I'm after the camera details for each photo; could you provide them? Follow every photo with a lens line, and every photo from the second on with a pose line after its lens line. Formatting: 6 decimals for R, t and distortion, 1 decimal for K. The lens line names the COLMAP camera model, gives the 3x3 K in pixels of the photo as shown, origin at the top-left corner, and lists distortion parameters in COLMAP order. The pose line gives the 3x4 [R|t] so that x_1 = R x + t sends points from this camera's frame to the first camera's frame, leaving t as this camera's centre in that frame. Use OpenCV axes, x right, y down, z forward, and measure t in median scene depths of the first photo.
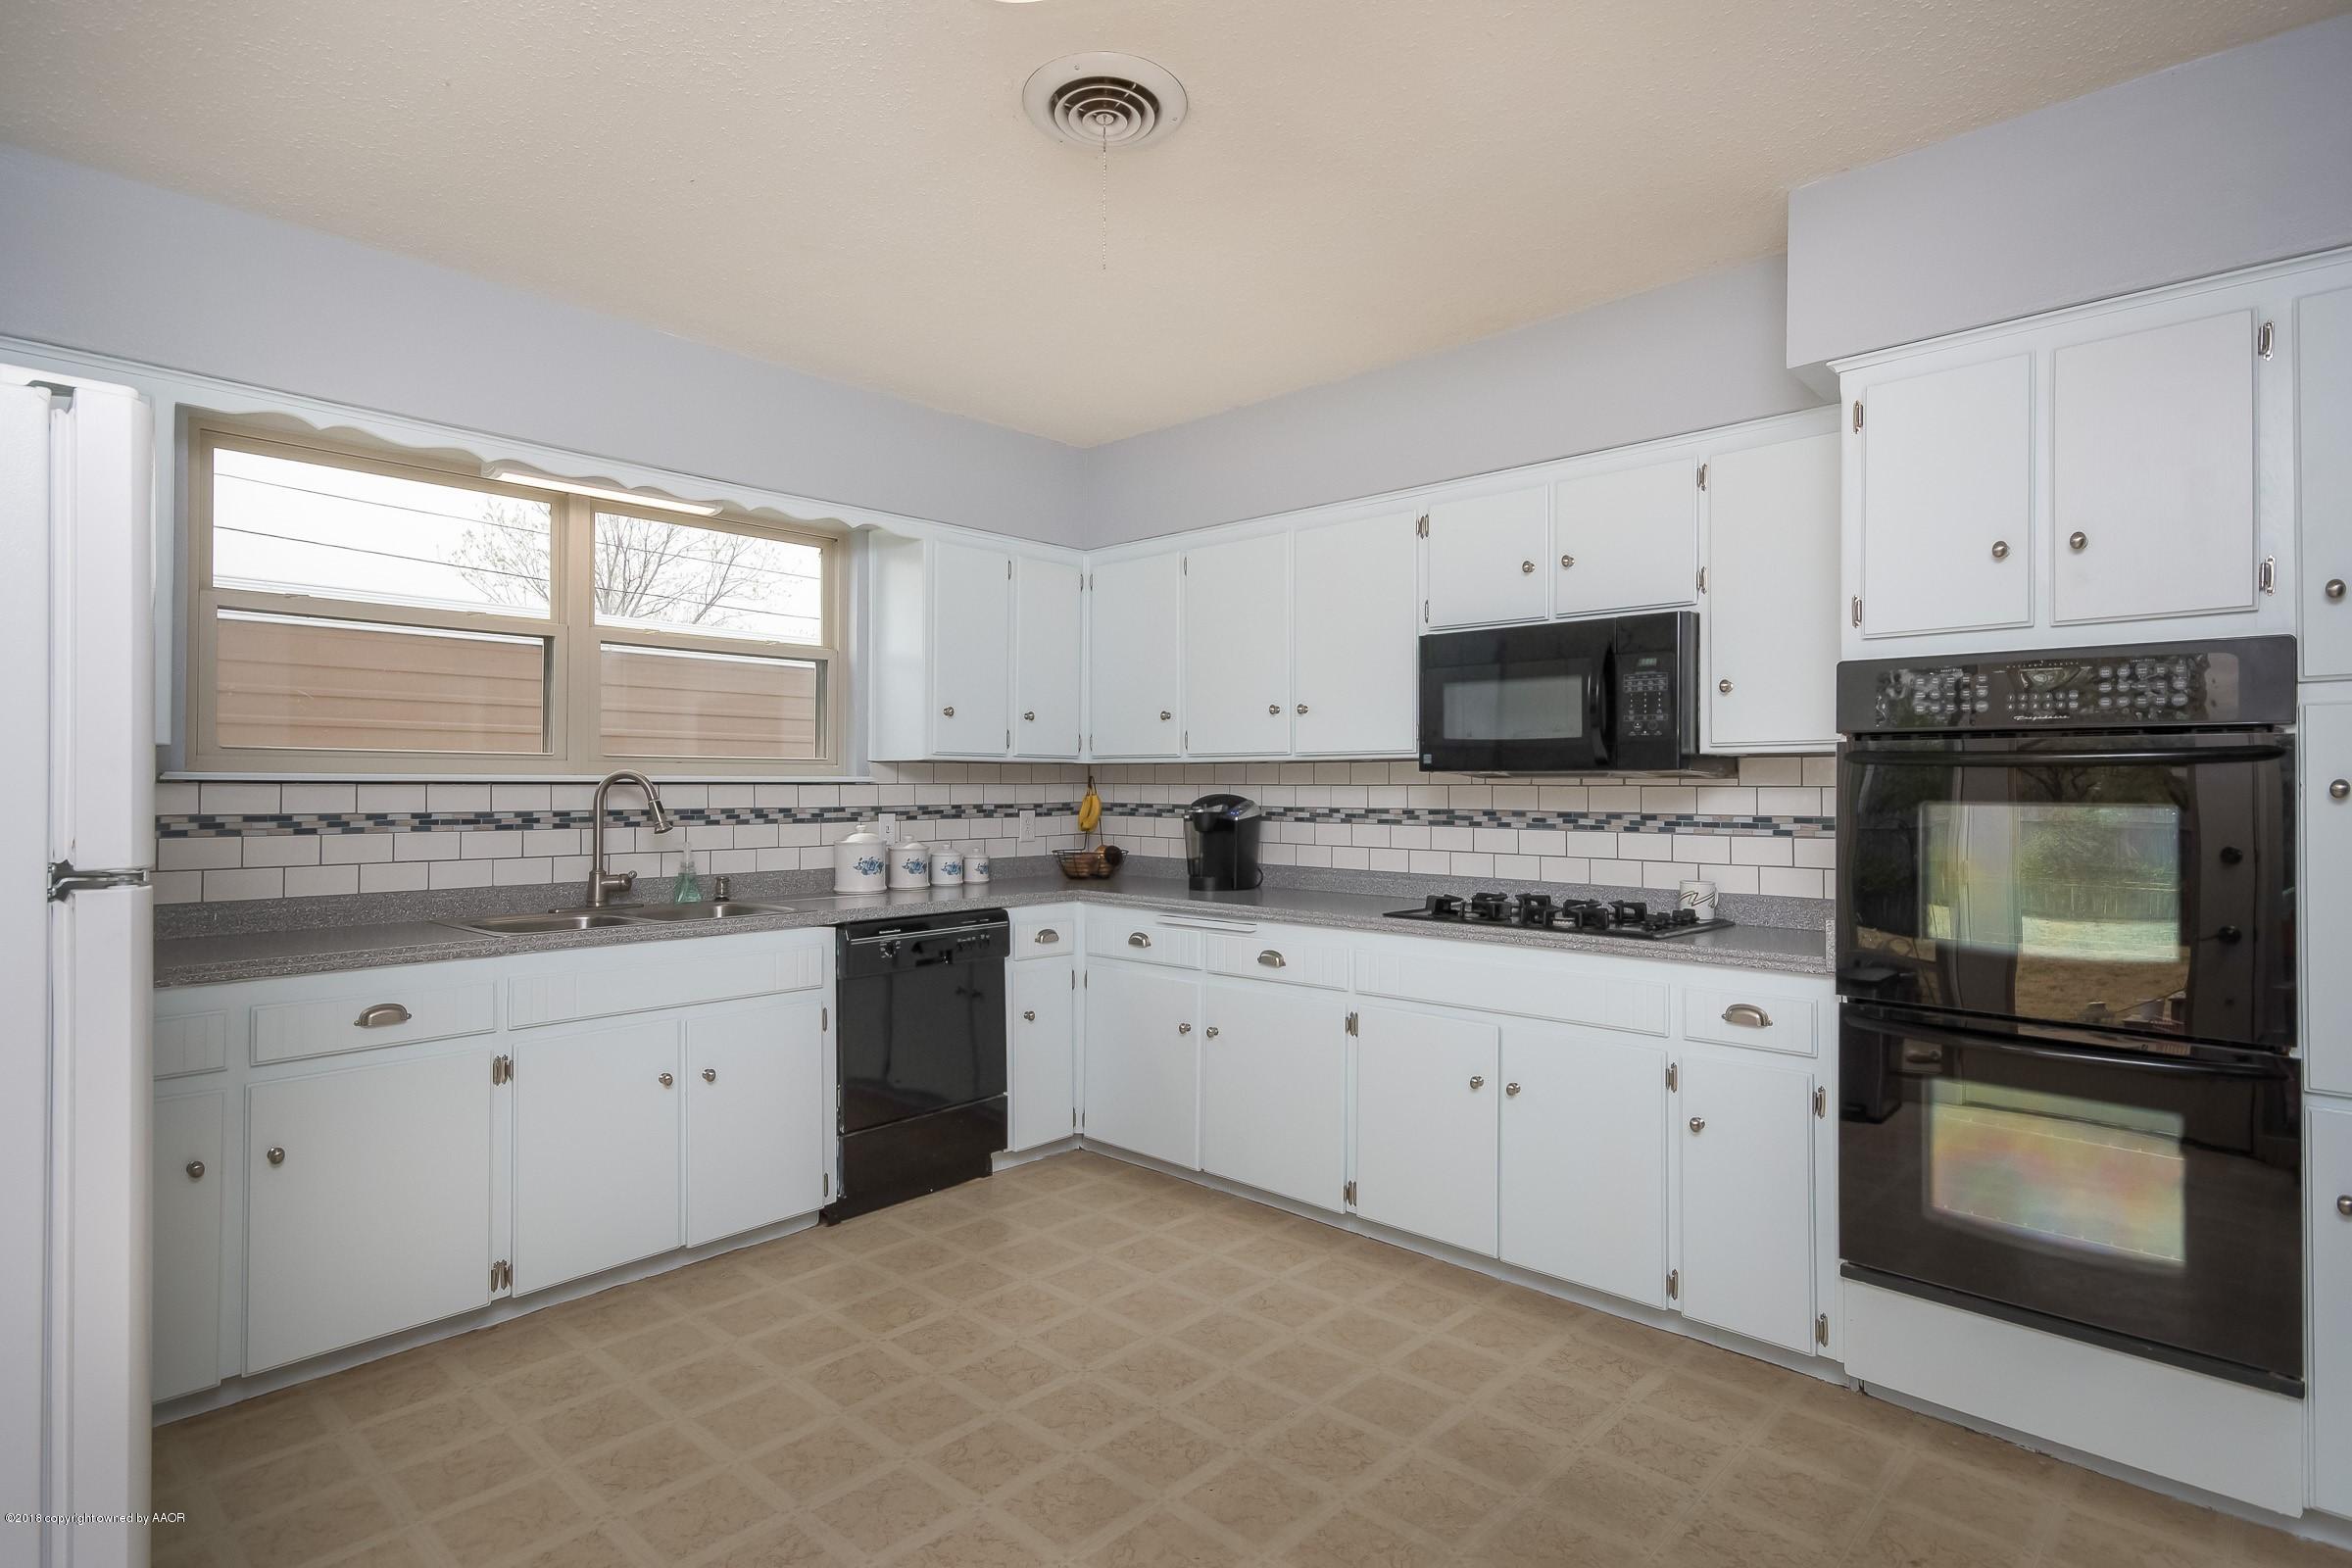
lens RADIAL K [[1194.9, 0, 1243.6], [0, 1194.9, 786.2], [0, 0, 1]] dist [0.016768, 0.000113]
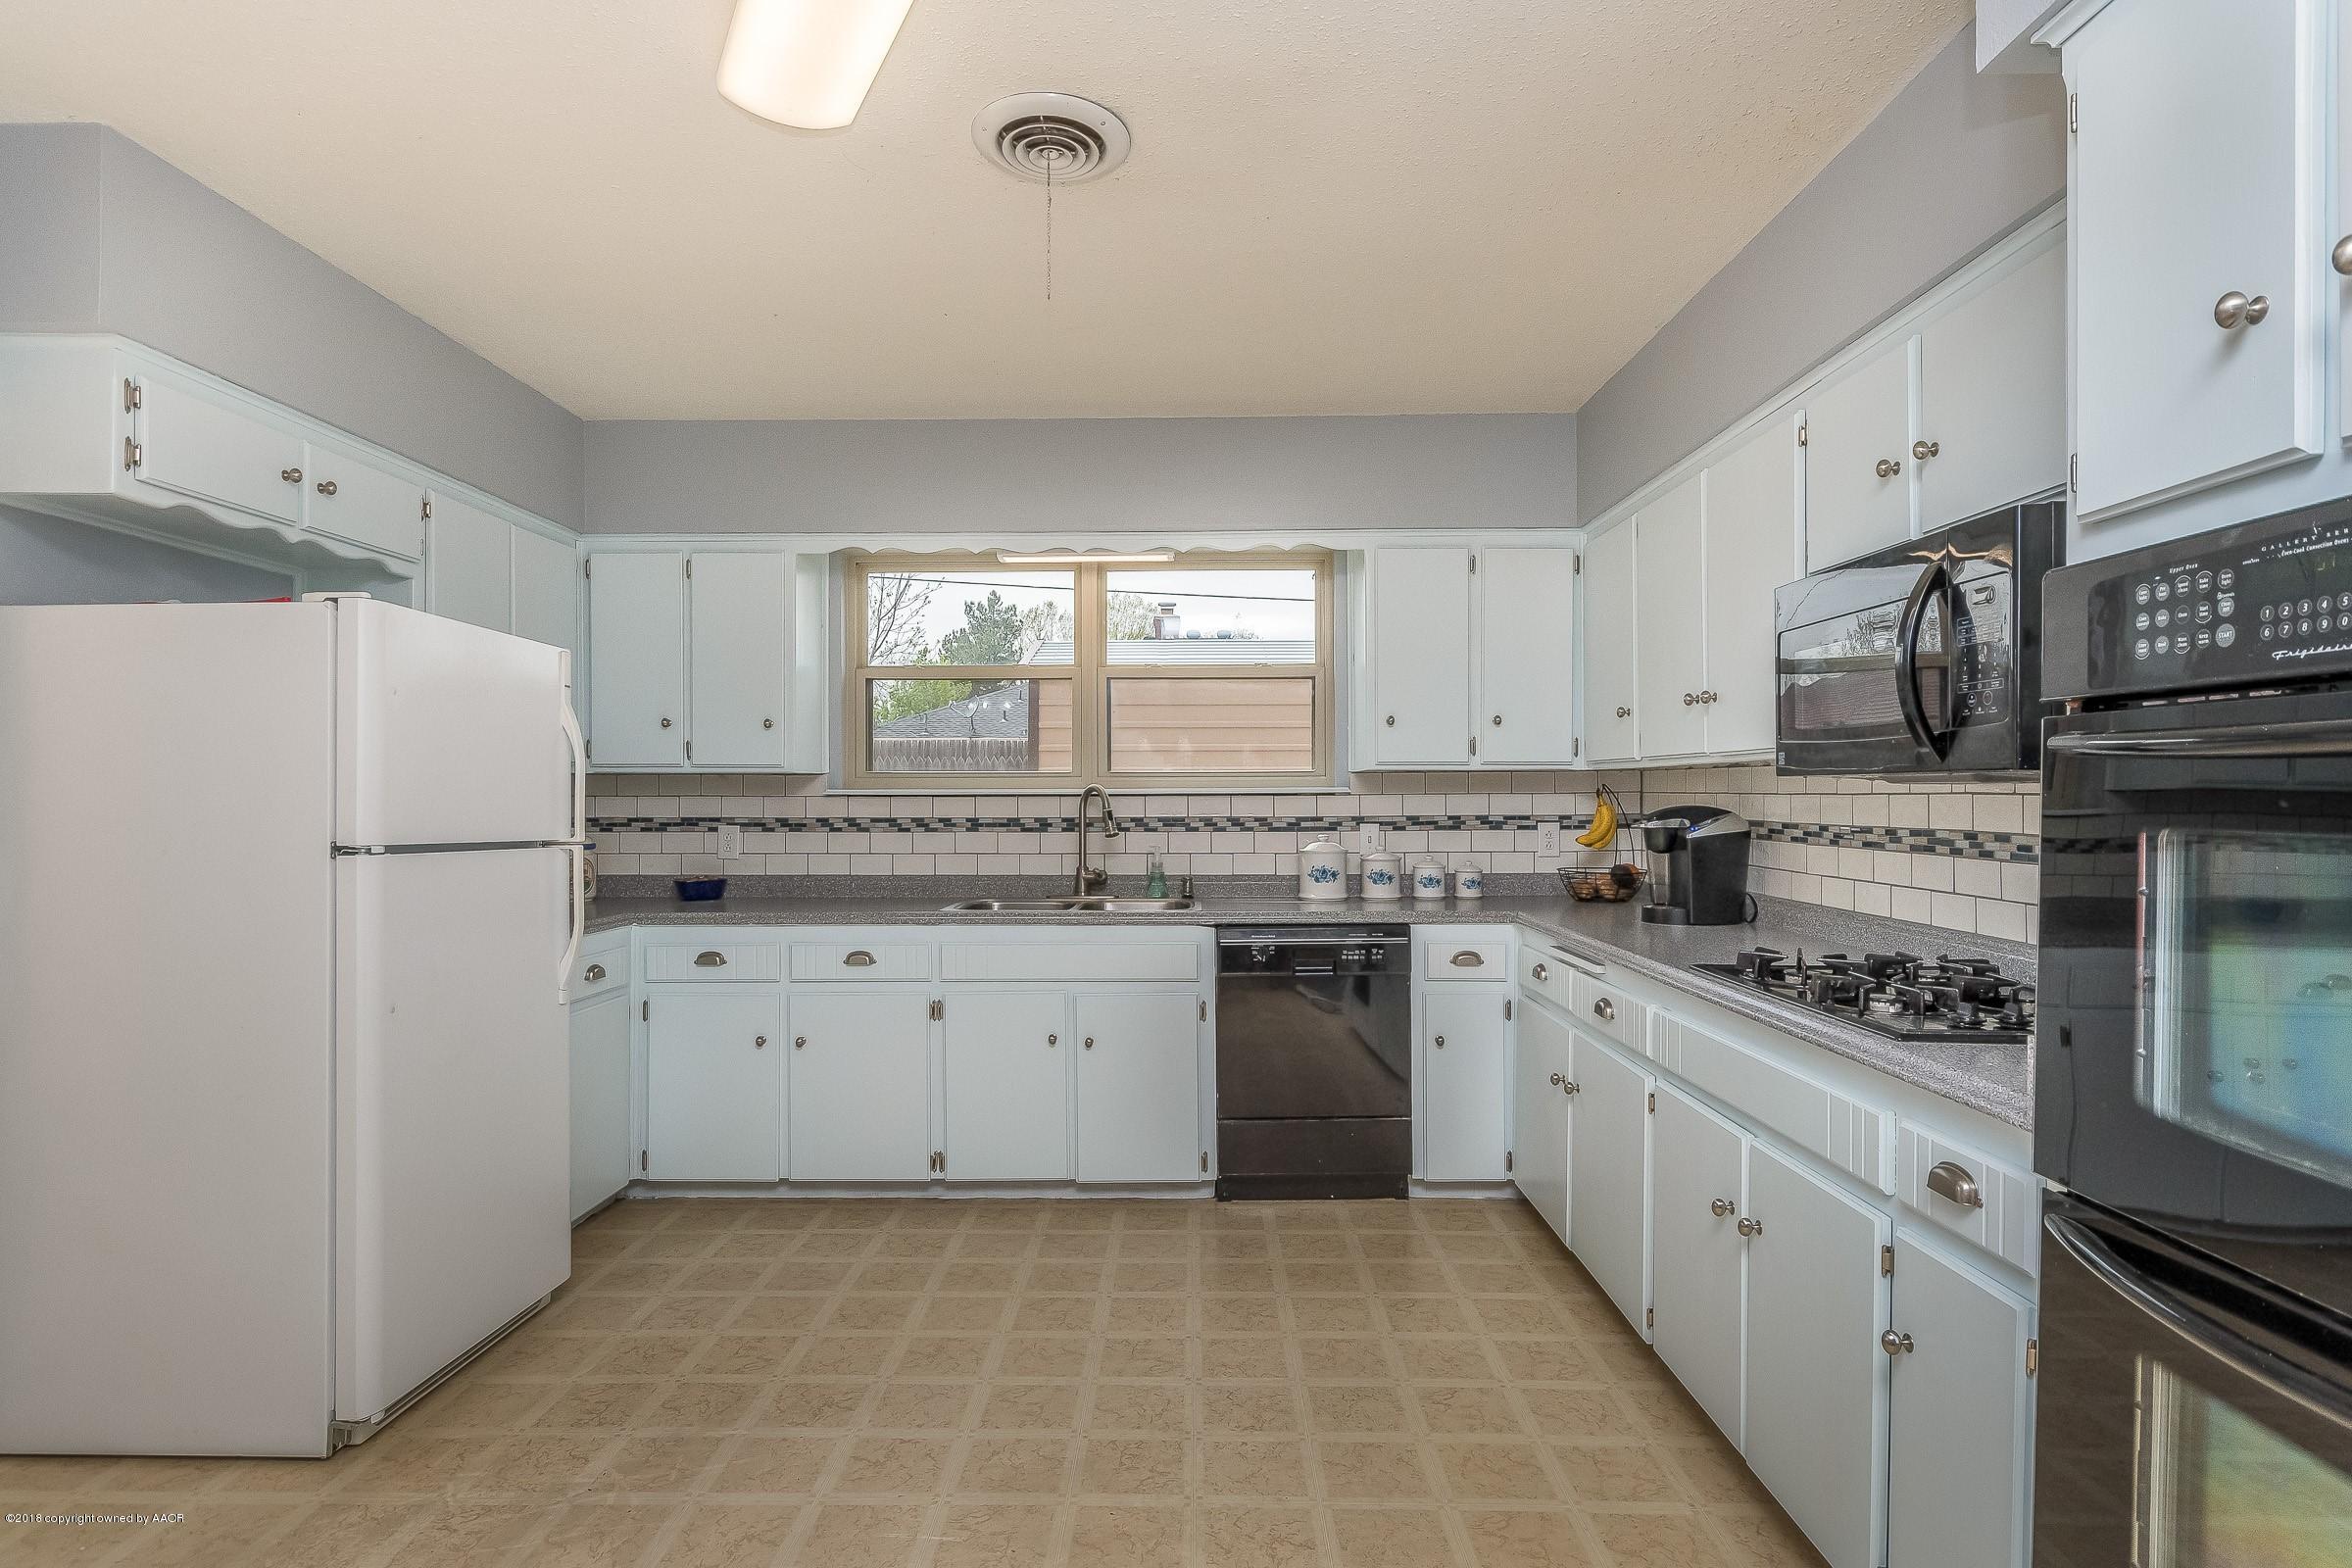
lens RADIAL K [[1239.6, 0, 1179.8], [0, 1239.6, 807.0], [0, 0, 1]] dist [-0.017582, -0.000099]
pose [[0.656426, 0.004566, -0.754376, 0.444111], [0.004125, 0.999945, 0.009642, -0.002183], [0.754379, -0.009441, 0.656371, 0.221676]]
